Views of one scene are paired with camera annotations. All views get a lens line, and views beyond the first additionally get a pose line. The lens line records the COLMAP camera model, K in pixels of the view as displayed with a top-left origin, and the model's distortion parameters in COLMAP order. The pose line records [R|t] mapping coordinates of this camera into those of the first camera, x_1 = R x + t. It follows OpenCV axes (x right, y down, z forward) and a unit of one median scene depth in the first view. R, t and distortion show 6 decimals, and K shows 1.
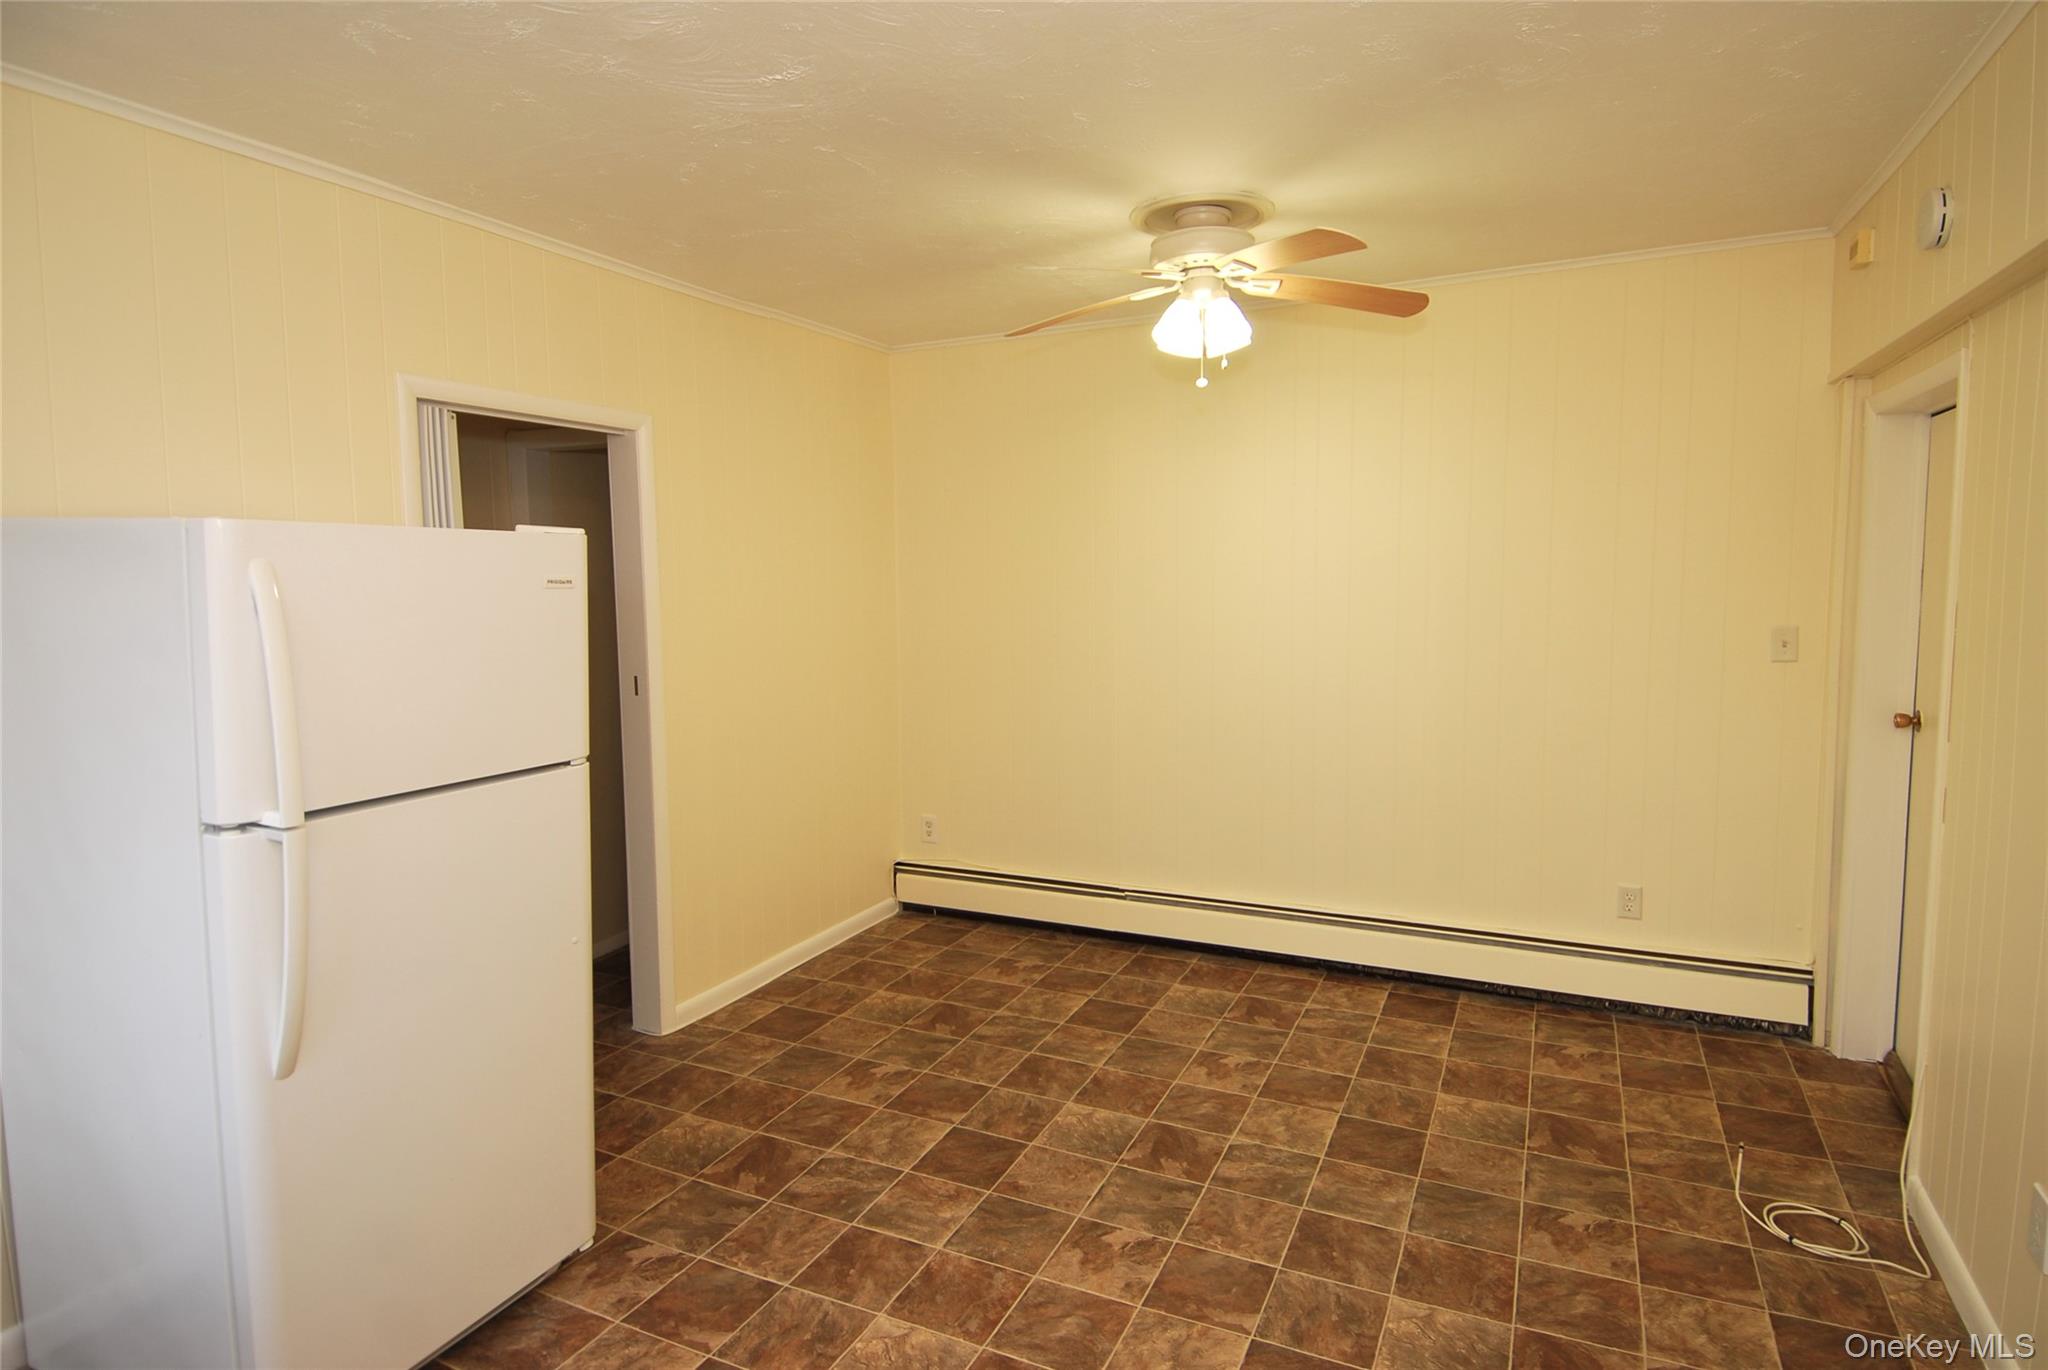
lens RADIAL K [[1099.3, 0, 1069.1], [0, 1099.3, 678.6], [0, 0, 1]] dist [0.045751, -0.053684]
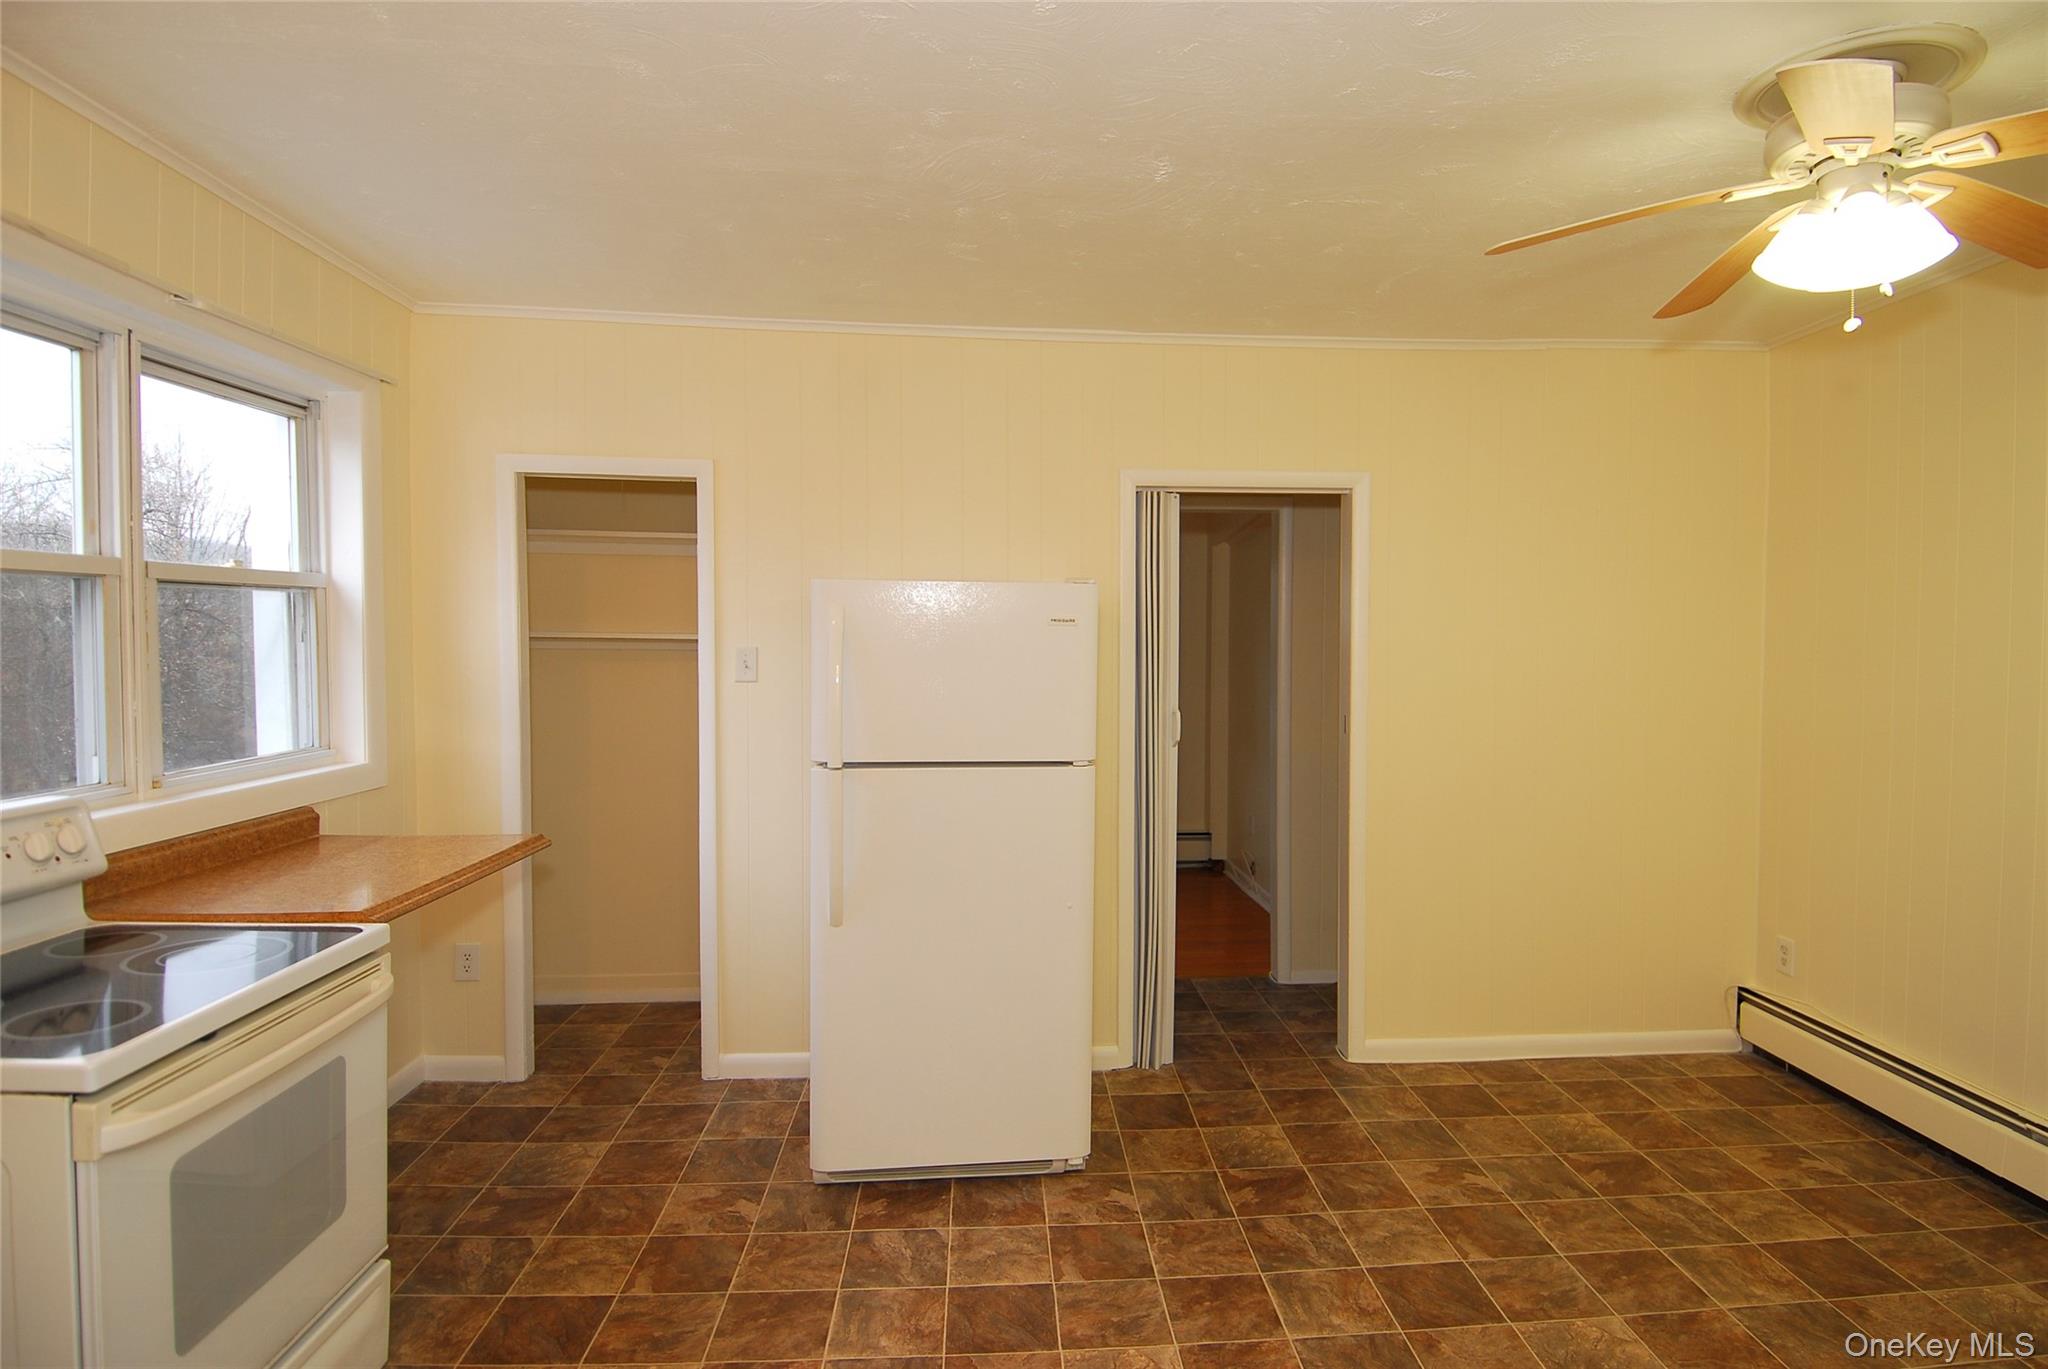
lens RADIAL K [[1099.3, 0, 1069.1], [0, 1099.3, 678.1], [0, 0, 1]] dist [0.045751, -0.053684]
pose [[0.483711, 0.044696, -0.874086, 0.473411], [-0.092568, 0.995706, -0.000312, -0.014977], [0.870319, 0.081063, 0.485771, 0.281324]]
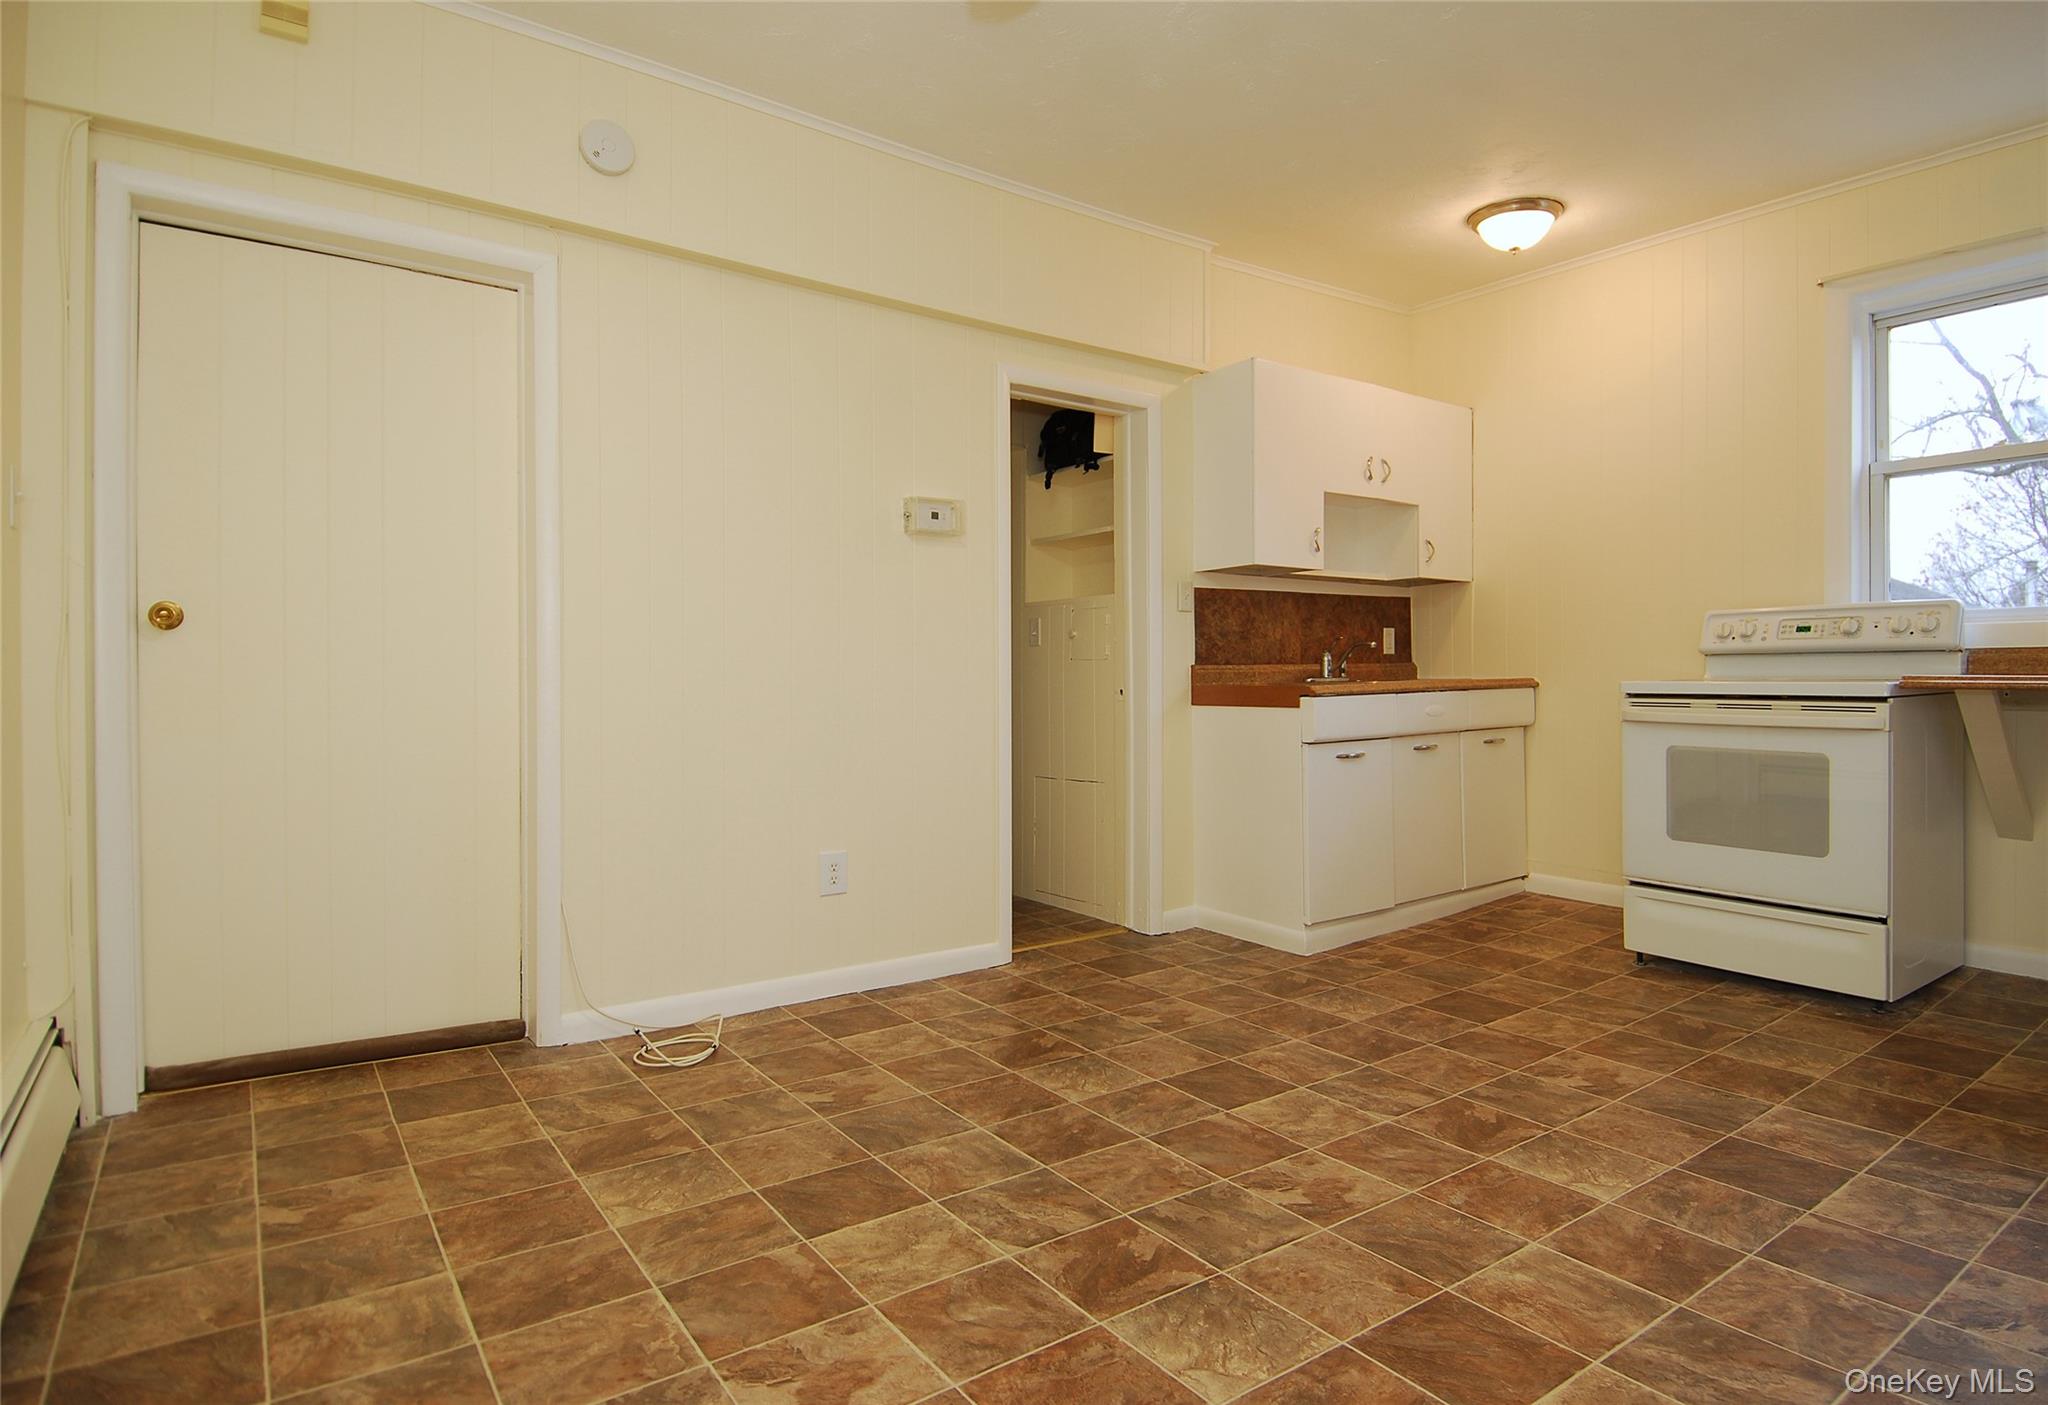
lens RADIAL K [[1133.1, 0, 1075.8], [0, 1133.1, 707.0], [0, 0, 1]] dist [0.026290, -0.055535]
pose [[-0.874734, 0.000627, 0.484602, -0.175852], [0.056007, 0.993429, 0.099810, 0.059380], [-0.481356, 0.114448, -0.869022, 1.431339]]
